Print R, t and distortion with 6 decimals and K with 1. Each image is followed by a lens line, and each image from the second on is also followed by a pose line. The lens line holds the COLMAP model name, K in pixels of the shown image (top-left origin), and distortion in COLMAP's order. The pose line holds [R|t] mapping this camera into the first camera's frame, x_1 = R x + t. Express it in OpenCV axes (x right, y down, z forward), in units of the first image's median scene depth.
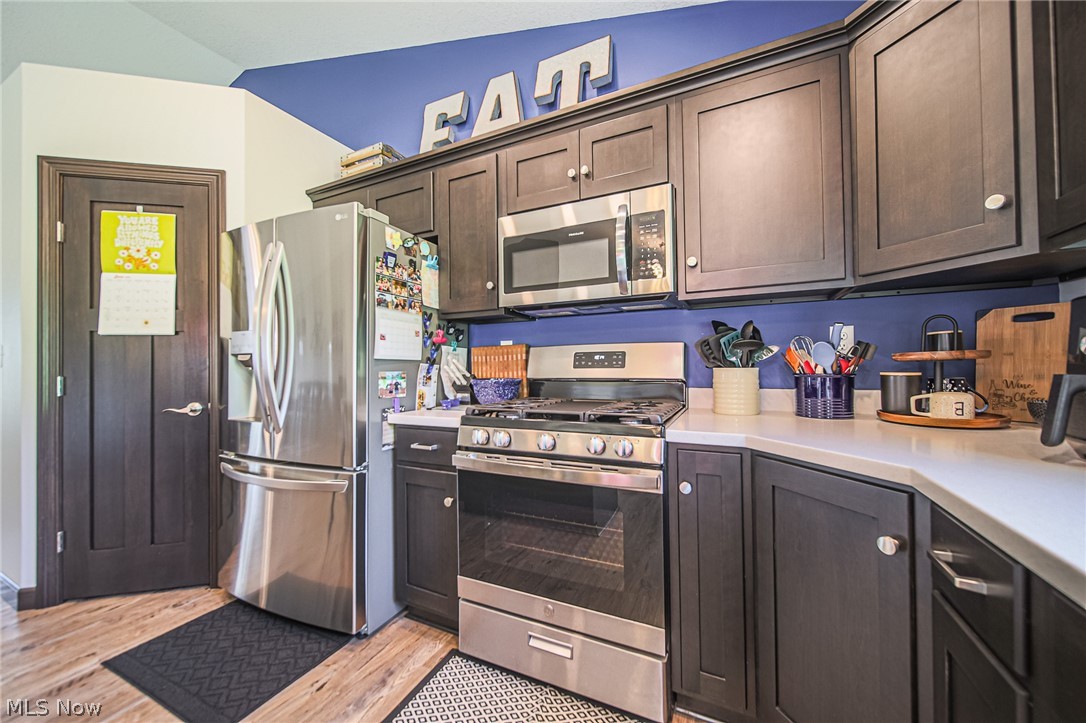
lens RADIAL K [[395.5, 0, 543.0], [0, 395.5, 361.5], [0, 0, 1]] dist [-0.000503, -0.000035]
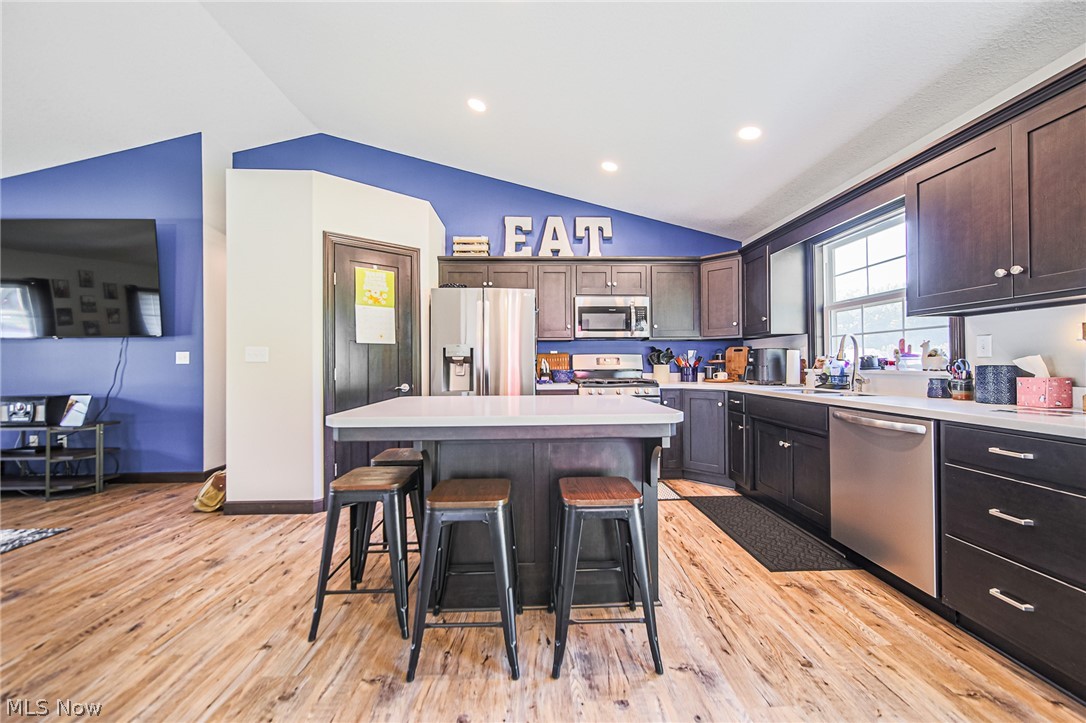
lens RADIAL K [[395.5, 0, 543.0], [0, 395.5, 361.5], [0, 0, 1]] dist [-0.000503, -0.000035]
pose [[0.883683, 0.008527, 0.468009, -1.487293], [-0.009922, 0.999951, 0.000517, -0.001024], [-0.467981, -0.005100, 0.883724, -0.994408]]
